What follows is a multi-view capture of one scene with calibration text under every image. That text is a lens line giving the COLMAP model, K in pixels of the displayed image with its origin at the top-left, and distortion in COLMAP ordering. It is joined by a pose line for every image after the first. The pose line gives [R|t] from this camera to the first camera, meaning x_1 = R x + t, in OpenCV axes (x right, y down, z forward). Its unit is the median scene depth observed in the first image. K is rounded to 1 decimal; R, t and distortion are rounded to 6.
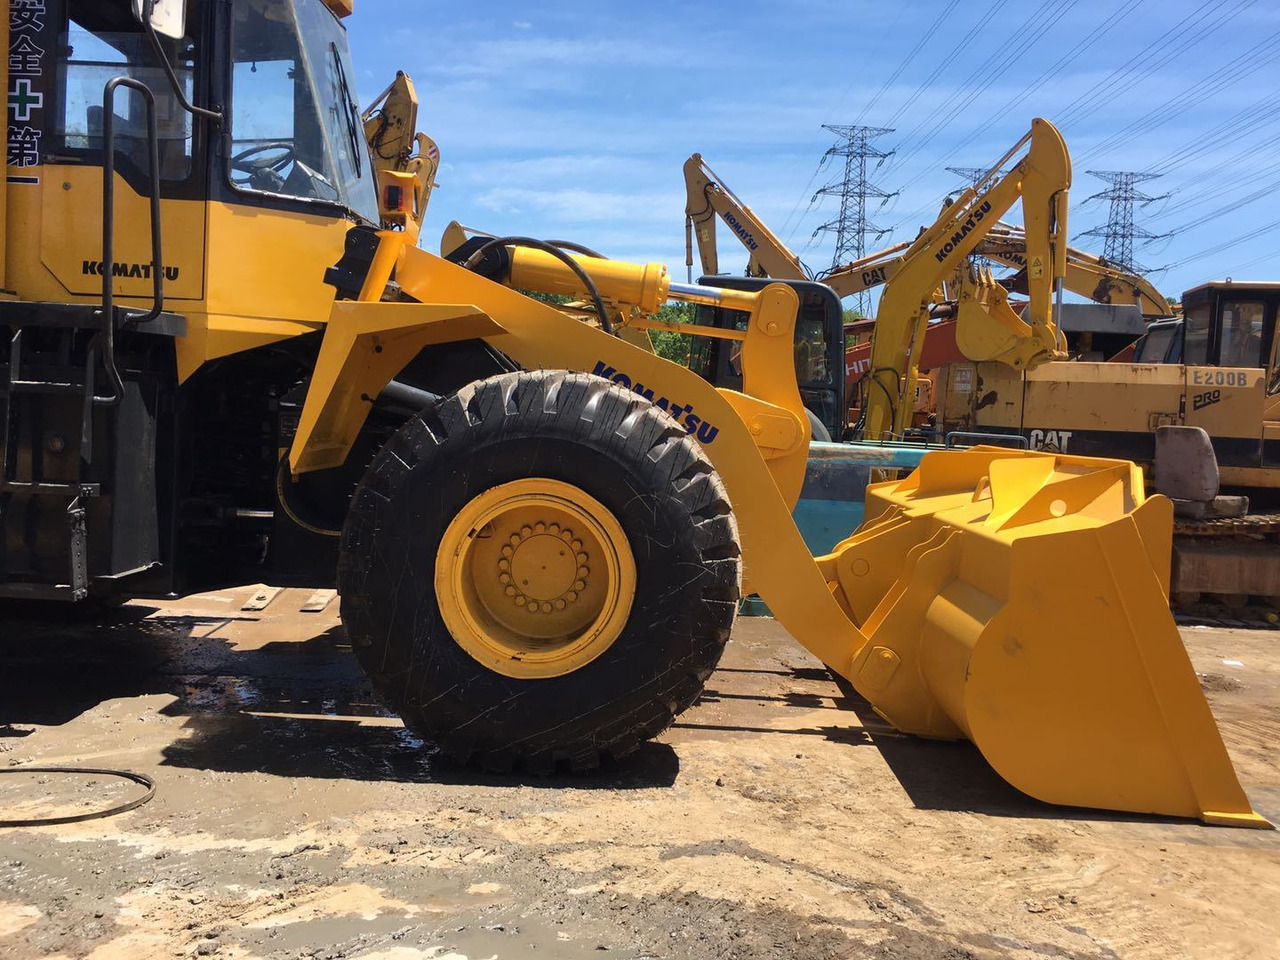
lens RADIAL K [[1106.5, 0, 634.4], [0, 1106.5, 470.8], [0, 0, 1]] dist [0.072510, -0.094913]
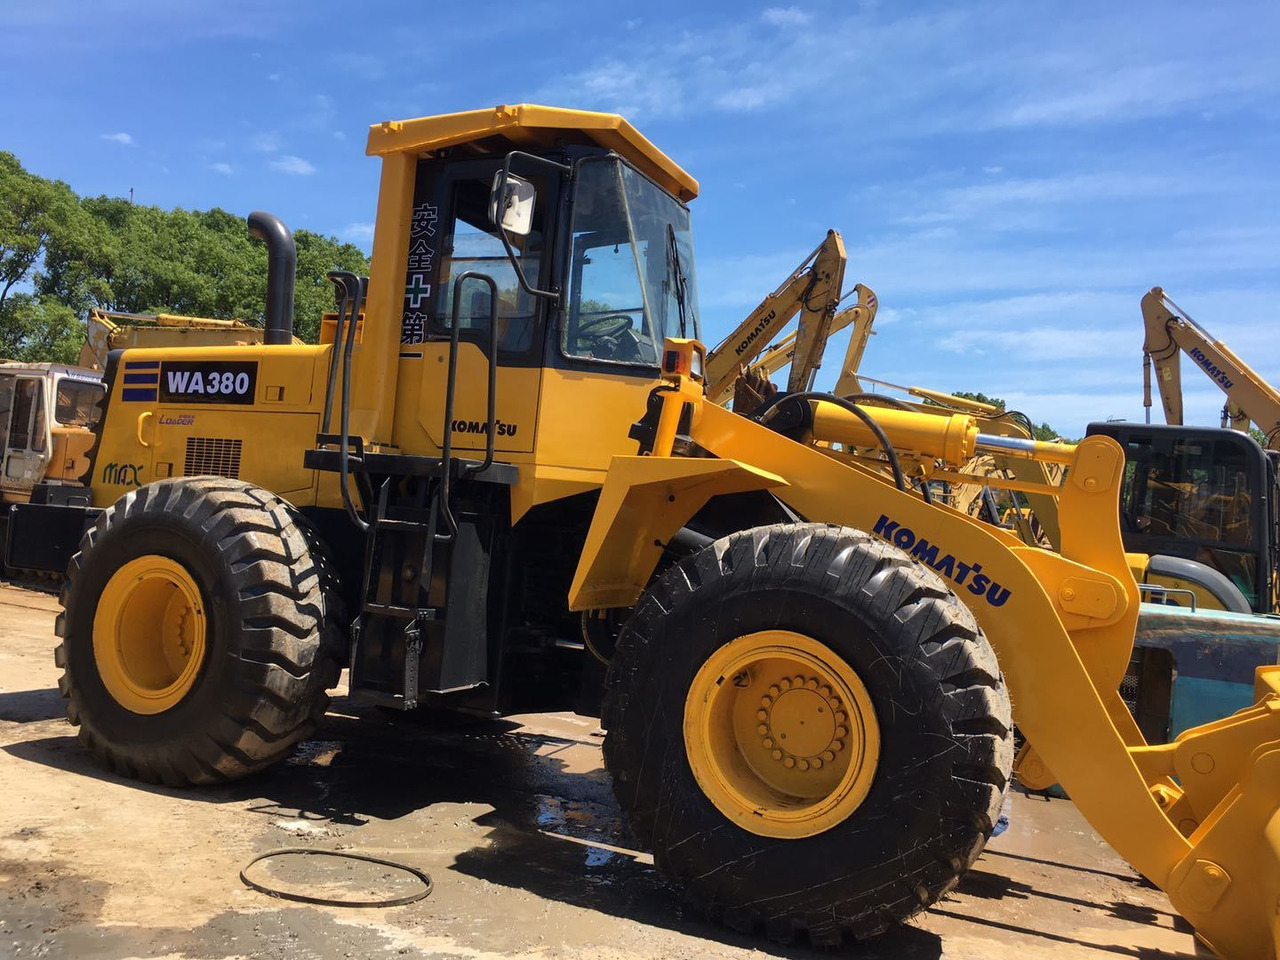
lens RADIAL K [[1106.5, 0, 627.2], [0, 1106.5, 469.1], [0, 0, 1]] dist [0.072510, -0.094913]
pose [[0.917366, 0.011492, -0.397878, 0.154375], [-0.062246, 0.991427, -0.114881, -0.012285], [0.393147, 0.130155, 0.910217, 0.008882]]
